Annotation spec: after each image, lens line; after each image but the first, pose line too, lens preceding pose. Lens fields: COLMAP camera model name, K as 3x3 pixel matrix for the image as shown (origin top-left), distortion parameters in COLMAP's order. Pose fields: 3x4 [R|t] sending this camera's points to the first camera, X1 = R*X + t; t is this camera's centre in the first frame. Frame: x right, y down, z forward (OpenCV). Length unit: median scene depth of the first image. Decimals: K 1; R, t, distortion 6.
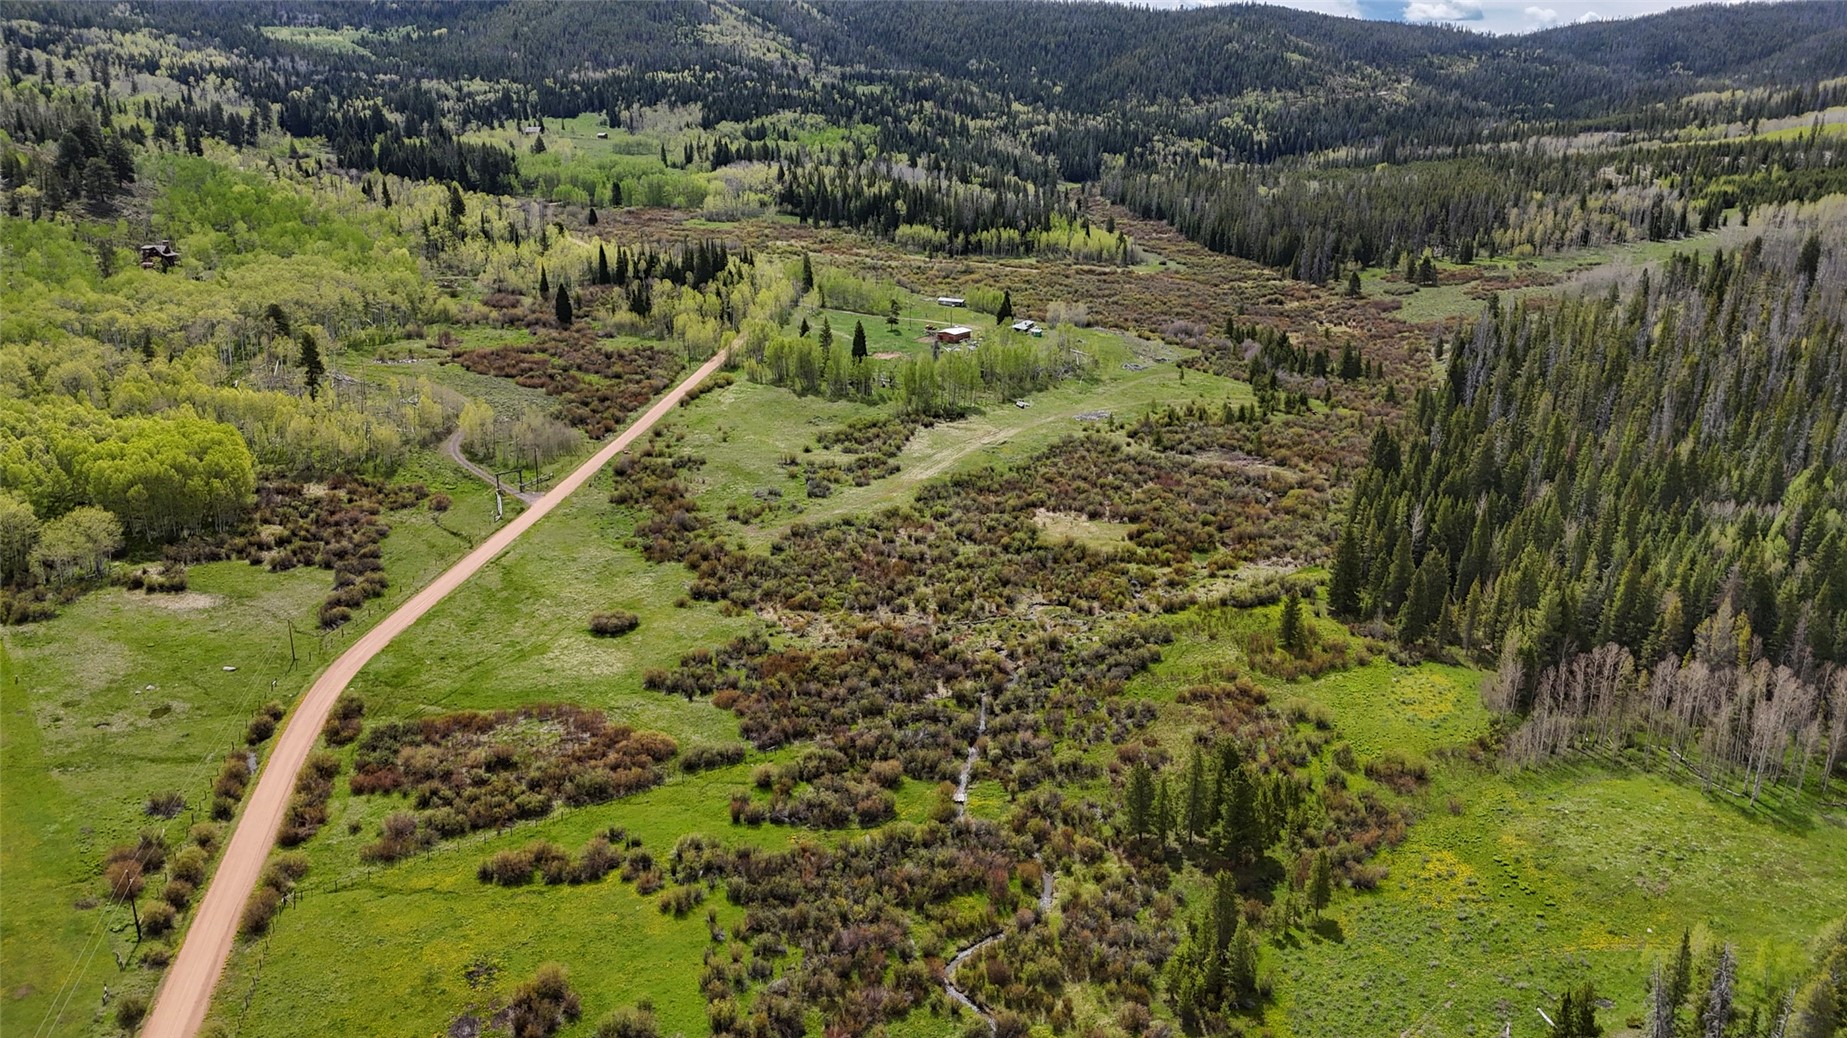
lens RADIAL K [[1436.5, 0, 924.2], [0, 1436.5, 521.8], [0, 0, 1]] dist [0.061137, -0.062434]
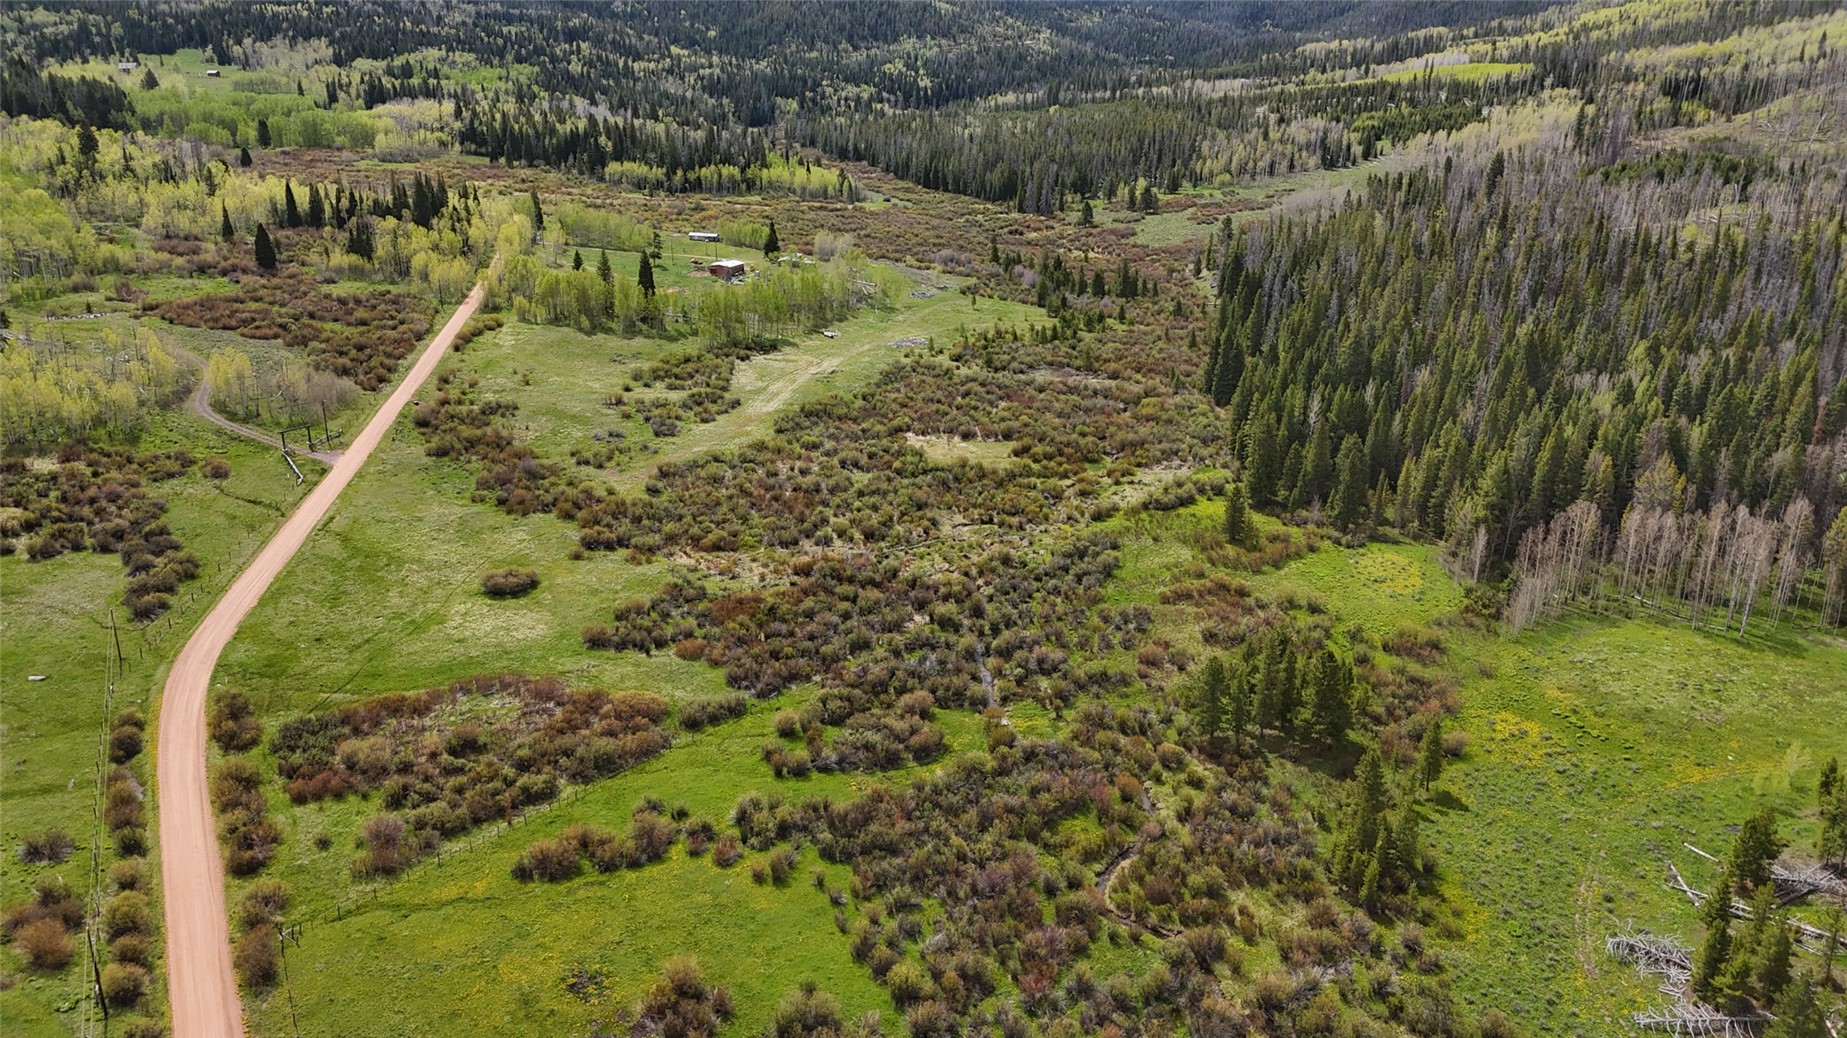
lens RADIAL K [[1436.5, 0, 940.4], [0, 1436.5, 524.3], [0, 0, 1]] dist [0.061137, -0.062434]
pose [[0.960495, -0.080723, 0.266333, -0.160579], [0.074362, 0.996655, 0.033902, 0.021162], [-0.268178, -0.012758, 0.963285, 0.085474]]
